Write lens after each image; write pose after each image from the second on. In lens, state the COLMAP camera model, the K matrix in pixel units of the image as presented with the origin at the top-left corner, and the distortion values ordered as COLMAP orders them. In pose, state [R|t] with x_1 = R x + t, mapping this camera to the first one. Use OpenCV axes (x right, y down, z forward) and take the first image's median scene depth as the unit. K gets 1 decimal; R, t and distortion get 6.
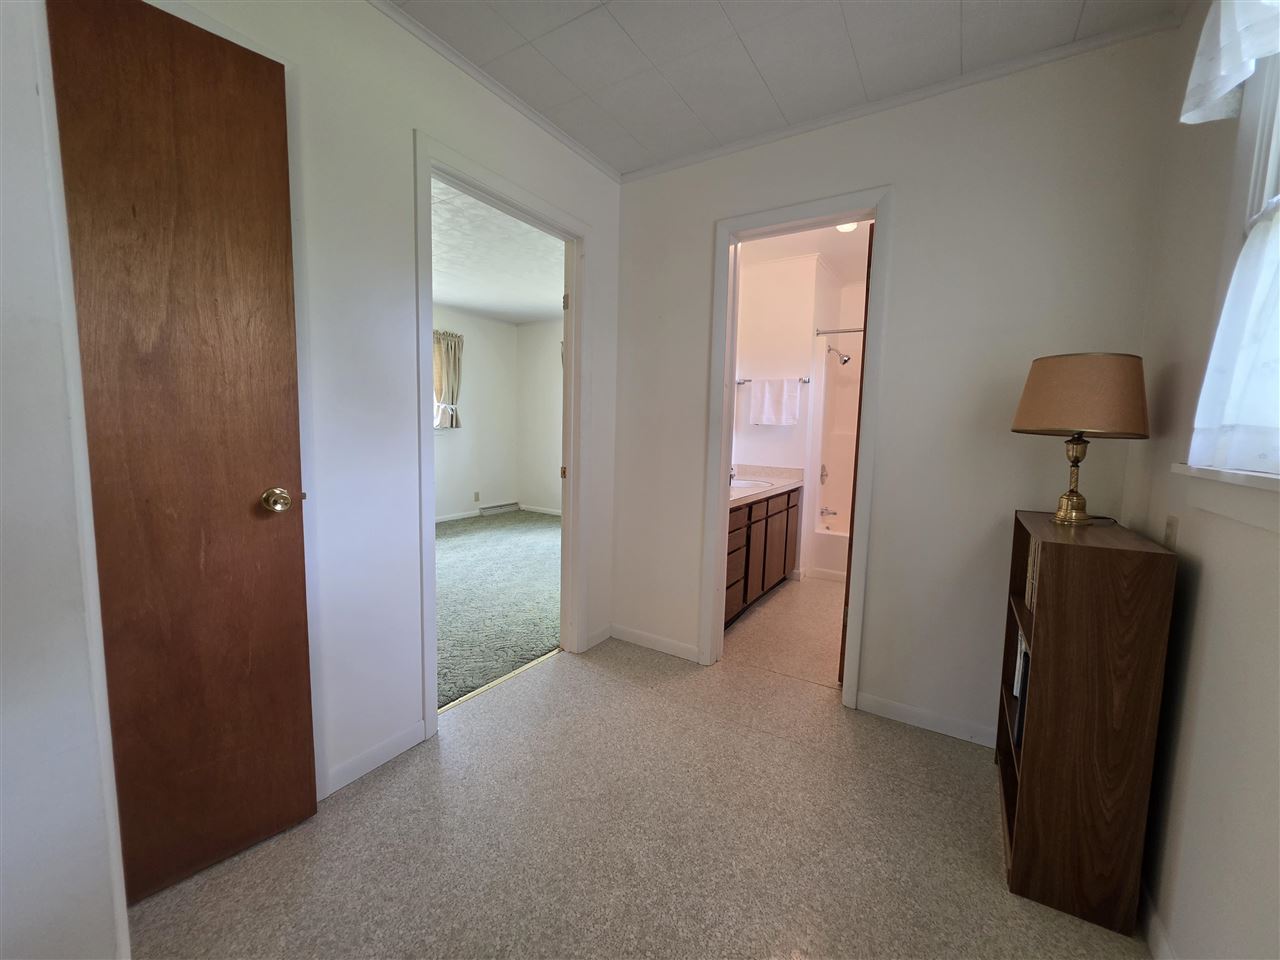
lens RADIAL K [[511.5, 0, 638.6], [0, 511.5, 476.4], [0, 0, 1]] dist [0.001636, 0.000189]
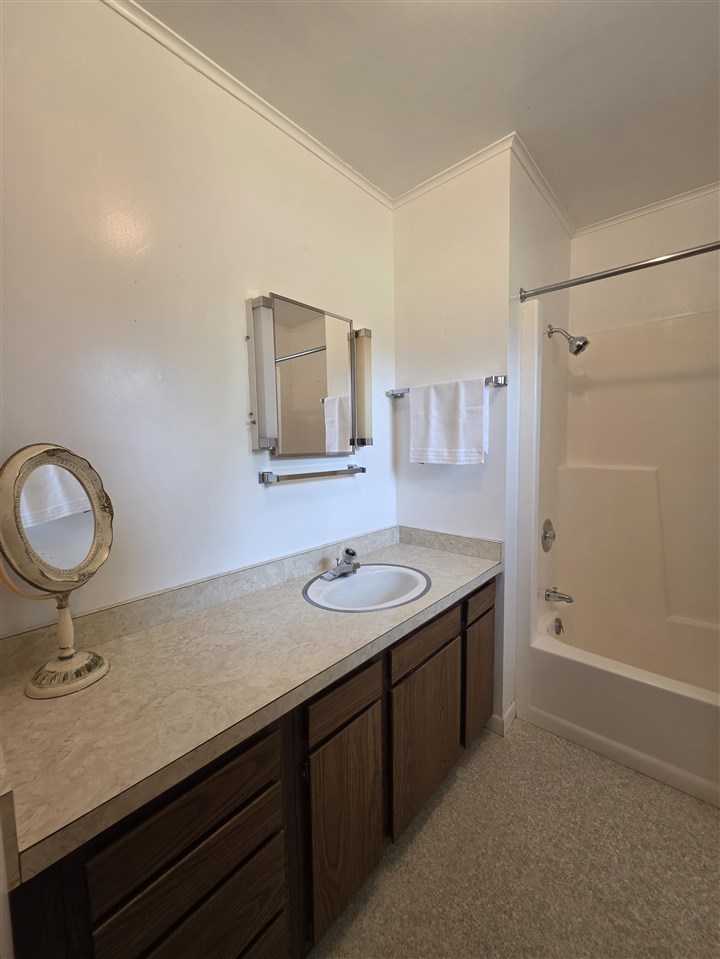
lens RADIAL K [[383.2, 0, 361.5], [0, 383.2, 480.0], [0, 0, 1]] dist [0.001636, 0.000189]
pose [[0.987437, -0.022020, -0.156471, 0.237003], [0.020302, 0.999715, -0.012573, -0.079608], [0.156703, 0.009238, 0.987603, 0.562603]]
